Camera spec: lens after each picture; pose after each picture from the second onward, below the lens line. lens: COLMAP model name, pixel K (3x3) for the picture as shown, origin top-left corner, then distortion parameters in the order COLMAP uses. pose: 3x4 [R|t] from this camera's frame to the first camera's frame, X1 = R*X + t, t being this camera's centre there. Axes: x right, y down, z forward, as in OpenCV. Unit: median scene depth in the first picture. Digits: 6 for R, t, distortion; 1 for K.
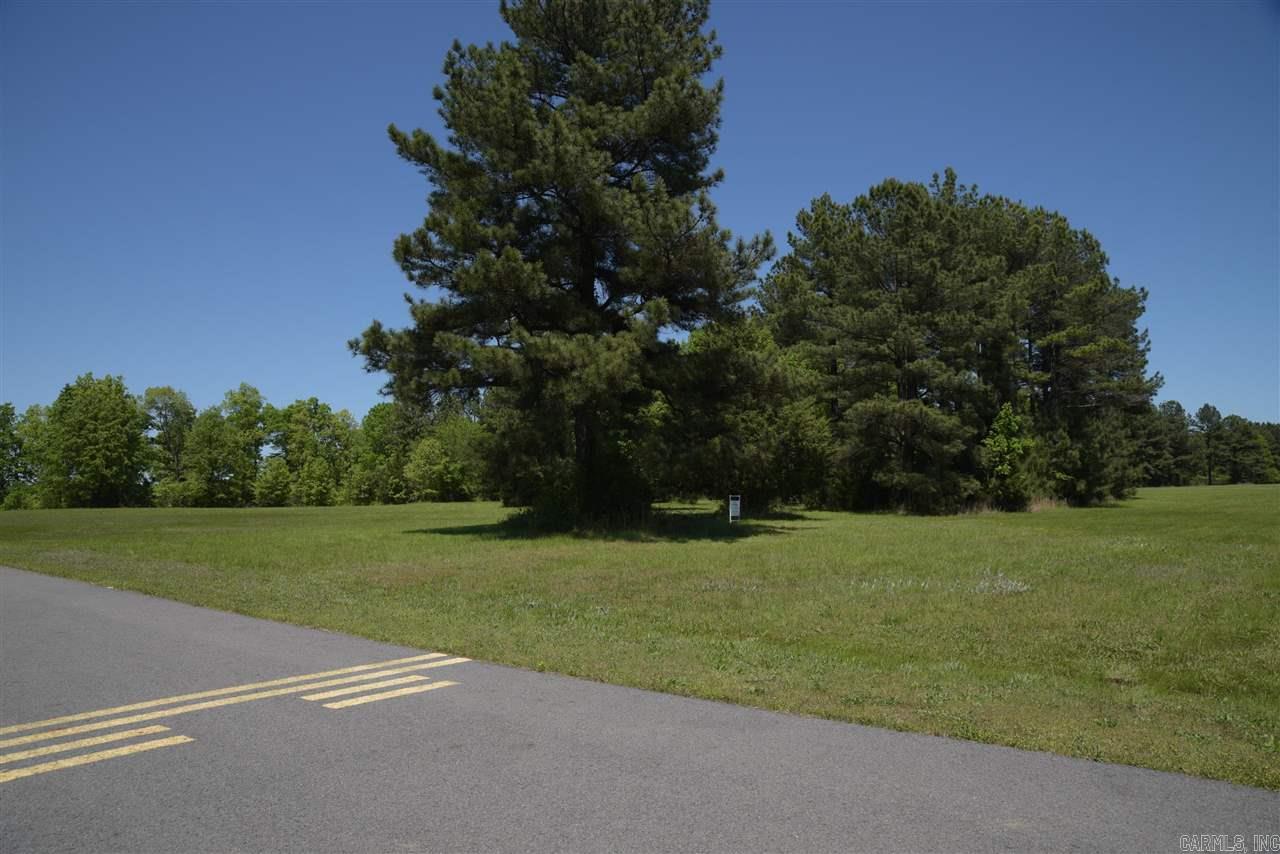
lens RADIAL K [[884.6, 0, 637.6], [0, 884.6, 437.0], [0, 0, 1]] dist [-0.123933, 0.090047]
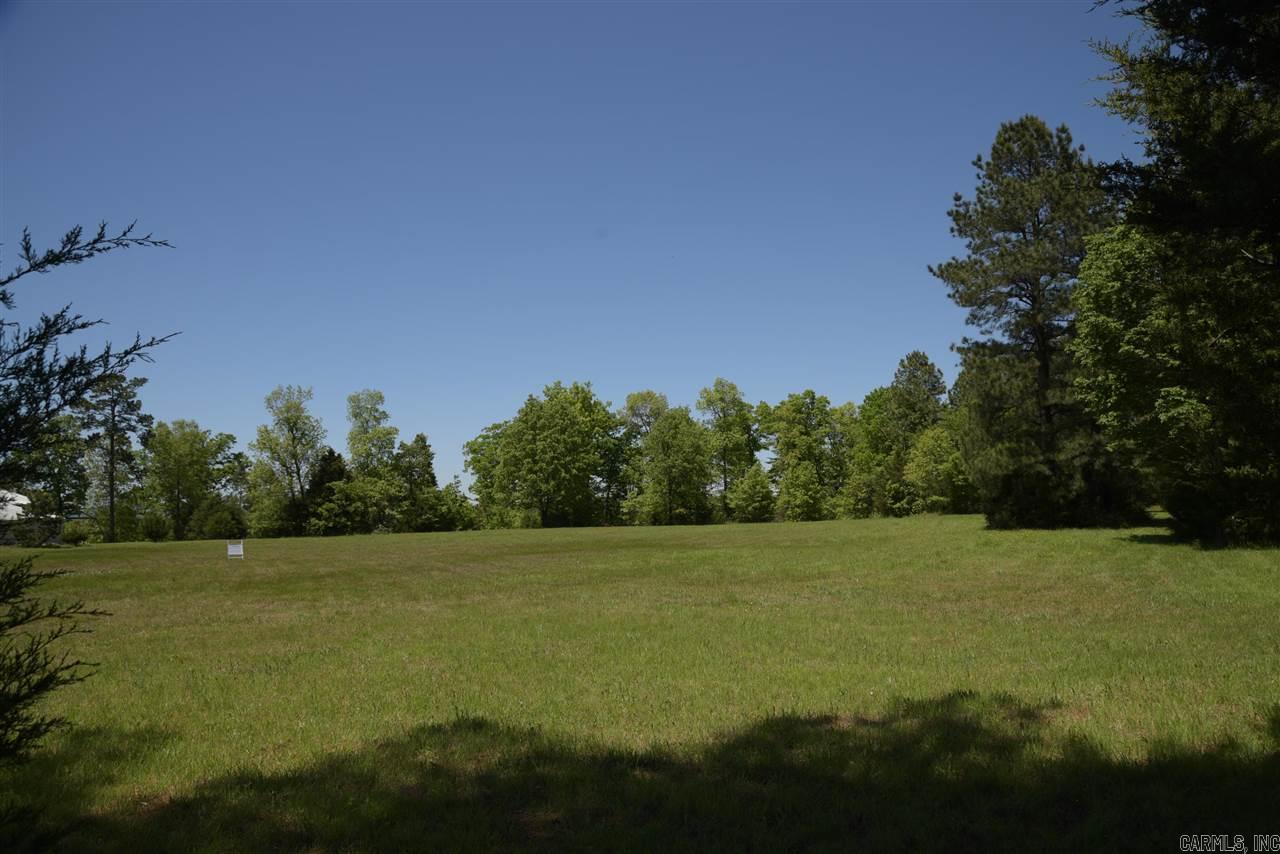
lens RADIAL K [[884.6, 0, 637.6], [0, 884.6, 437.0], [0, 0, 1]] dist [-0.123933, 0.090047]
pose [[0.796655, -0.059615, -0.601488, 0.007791], [0.057102, 0.998097, -0.023294, 0.012235], [0.601732, -0.015789, 0.798542, 0.255067]]
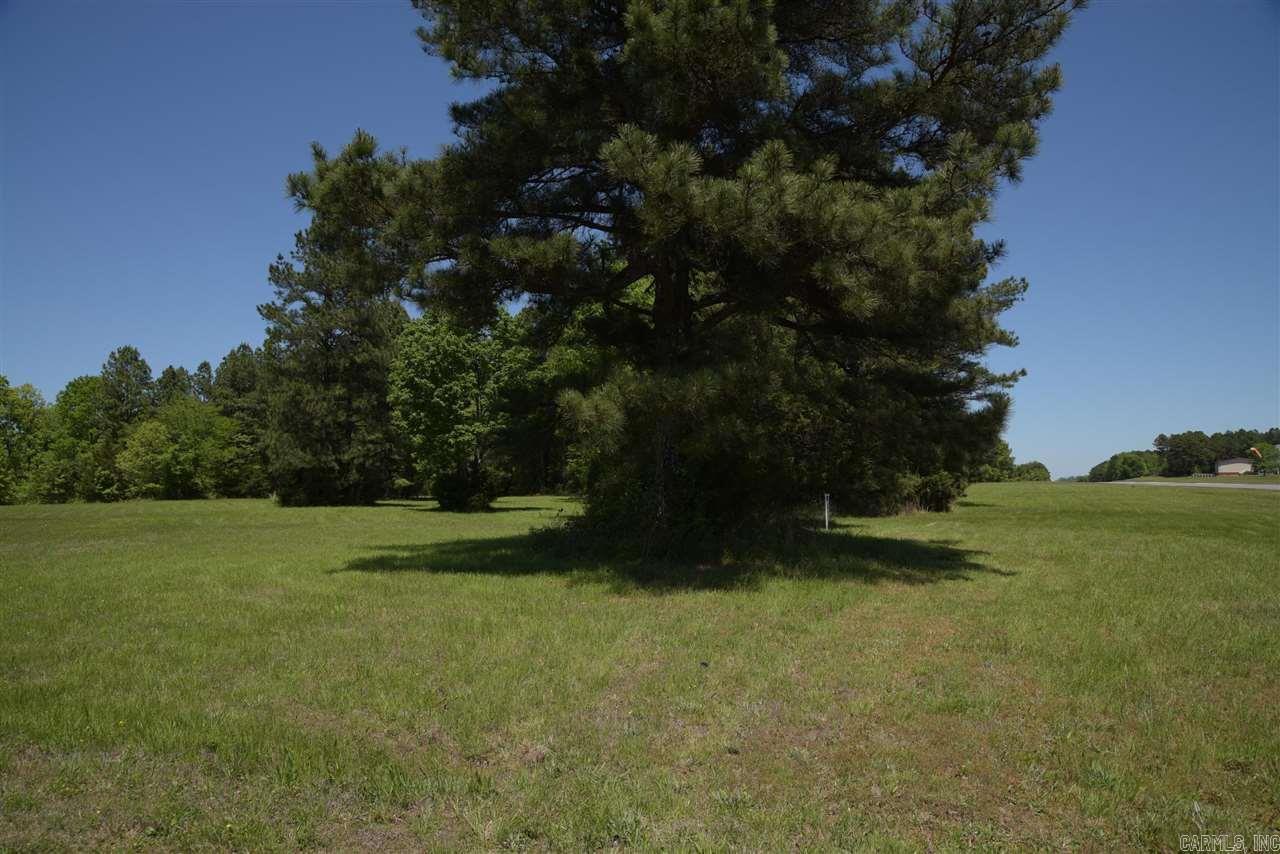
lens RADIAL K [[888.9, 0, 636.9], [0, 888.9, 436.7], [0, 0, 1]] dist [-0.125754, 0.088338]
pose [[0.948955, 0.019458, 0.314809, -0.061172], [-0.020754, 0.999784, 0.000766, 0.006136], [-0.314727, -0.007260, 0.949155, 0.099505]]
